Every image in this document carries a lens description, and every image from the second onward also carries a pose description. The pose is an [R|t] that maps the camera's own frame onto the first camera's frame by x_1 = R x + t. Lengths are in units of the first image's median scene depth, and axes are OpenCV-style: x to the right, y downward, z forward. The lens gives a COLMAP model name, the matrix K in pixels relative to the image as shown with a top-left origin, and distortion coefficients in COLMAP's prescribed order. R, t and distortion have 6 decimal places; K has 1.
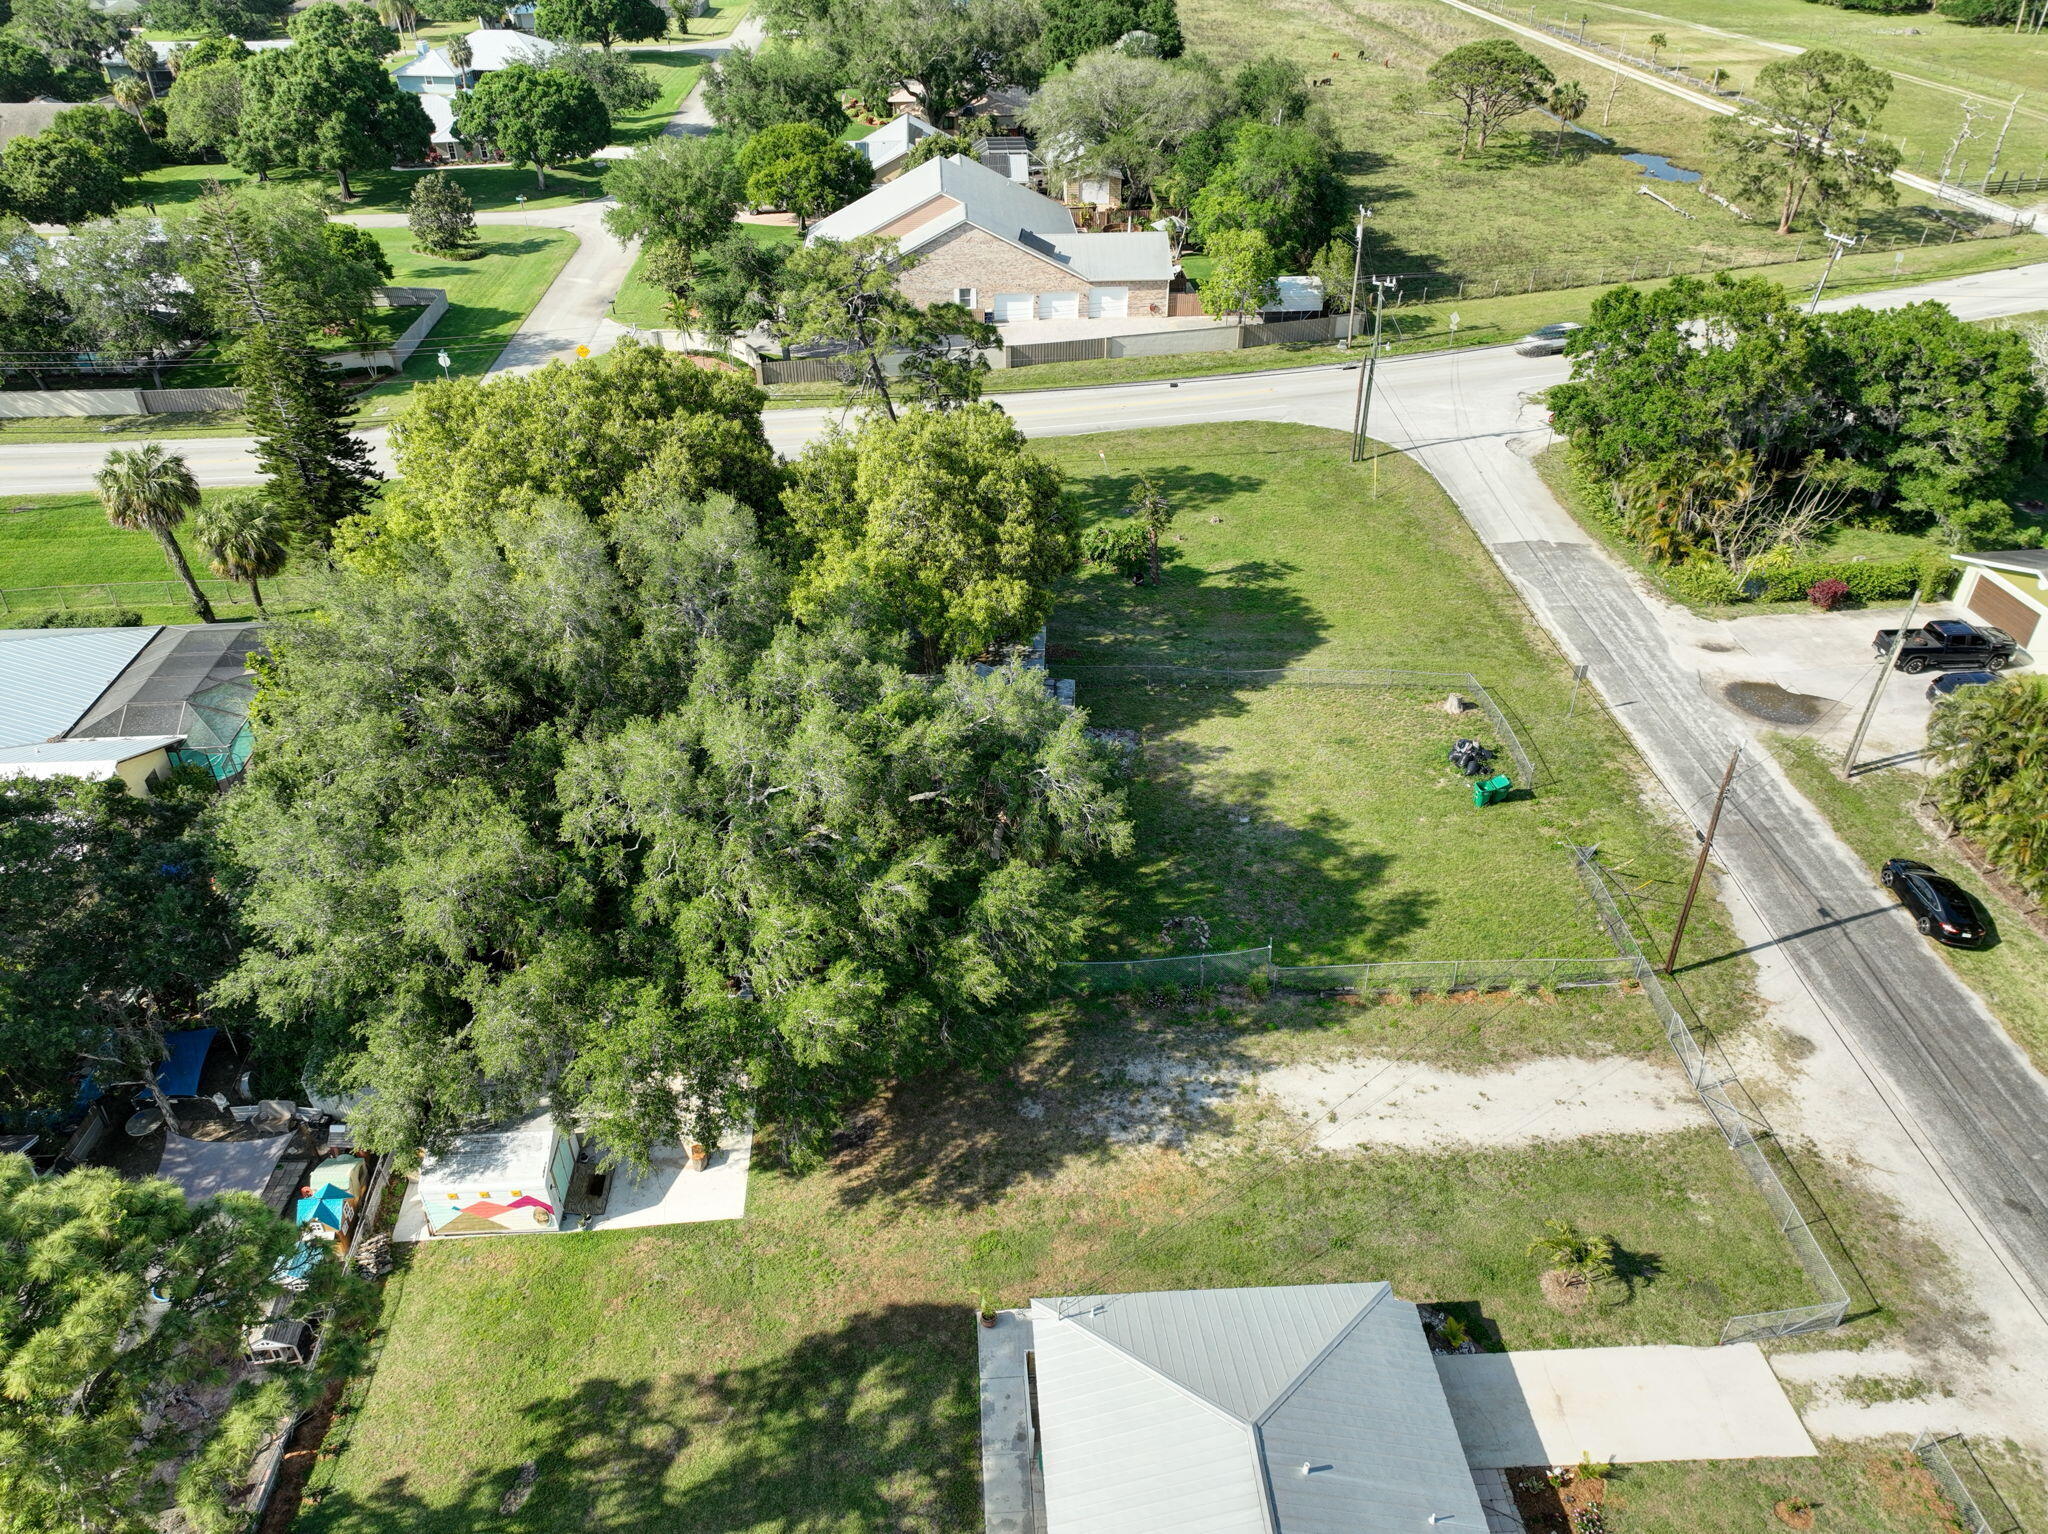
lens RADIAL K [[1438.5, 0, 1018.2], [0, 1438.5, 773.9], [0, 0, 1]] dist [-0.003568, 0.024034]
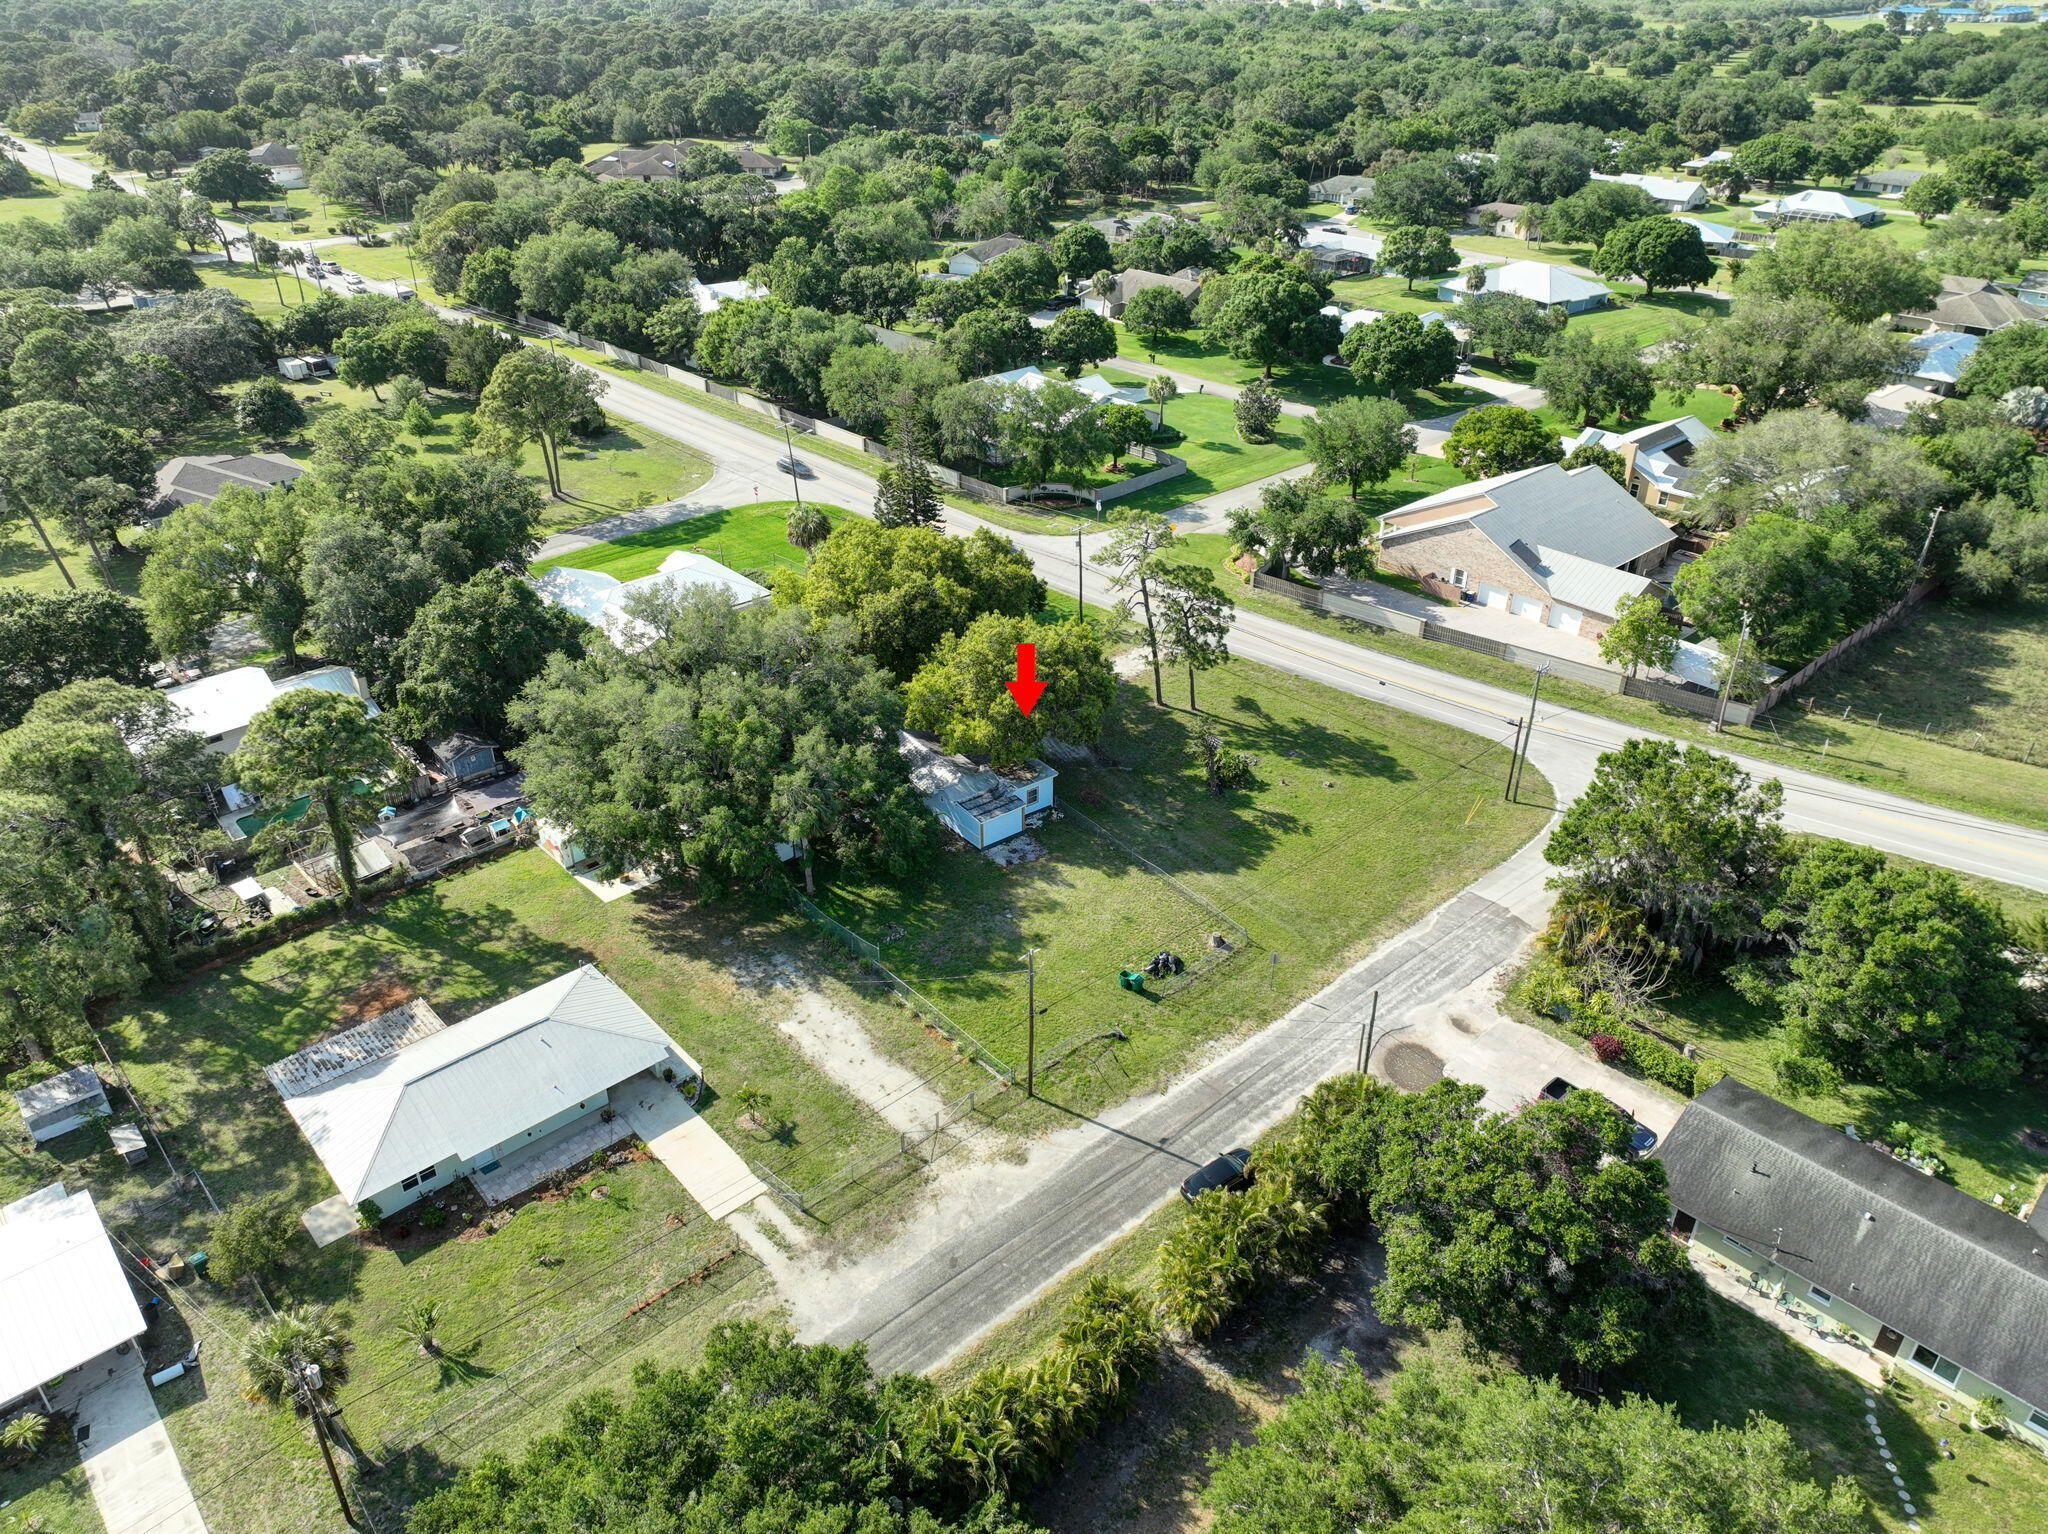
lens RADIAL K [[1438.5, 0, 1018.2], [0, 1438.5, 773.9], [0, 0, 1]] dist [-0.003568, 0.024034]
pose [[0.623499, 0.402016, -0.670546, 0.989809], [-0.446965, 0.886976, 0.116170, -0.251119], [0.641461, 0.227279, 0.732716, -0.159075]]
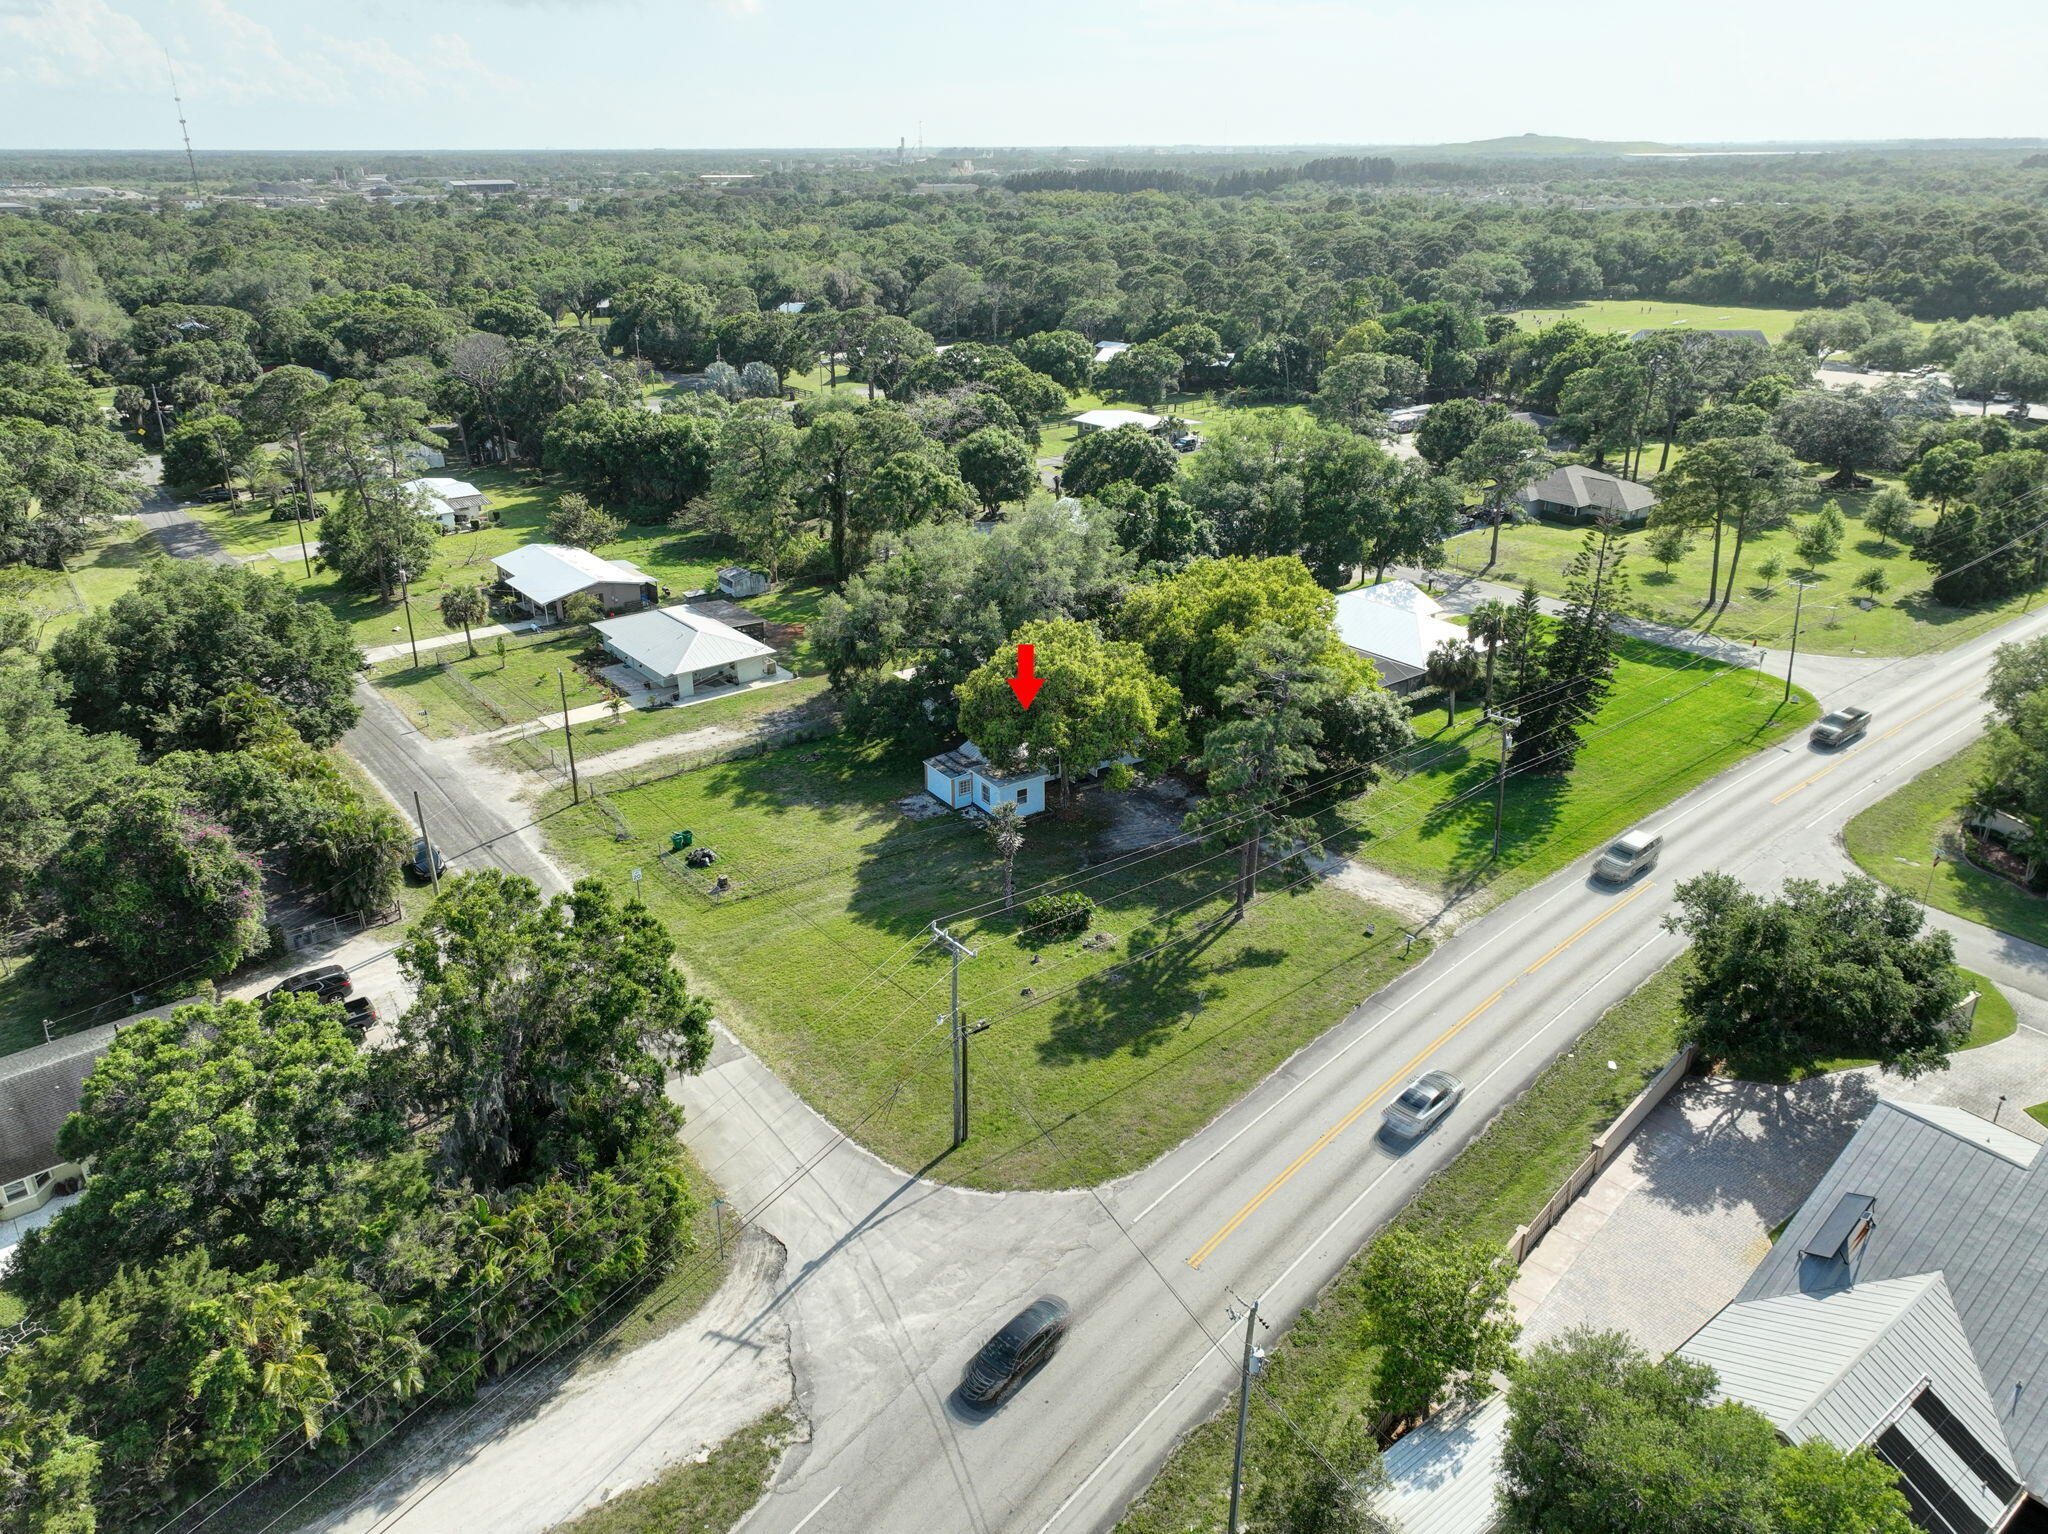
lens RADIAL K [[1465.7, 0, 1059.8], [0, 1465.7, 766.7], [0, 0, 1]] dist [0.002192, 0.002442]
pose [[-0.813247, 0.235838, -0.531988, 0.712624], [-0.329434, 0.567008, 0.754967, -1.182863], [0.479691, 0.789229, -0.383424, 1.505110]]
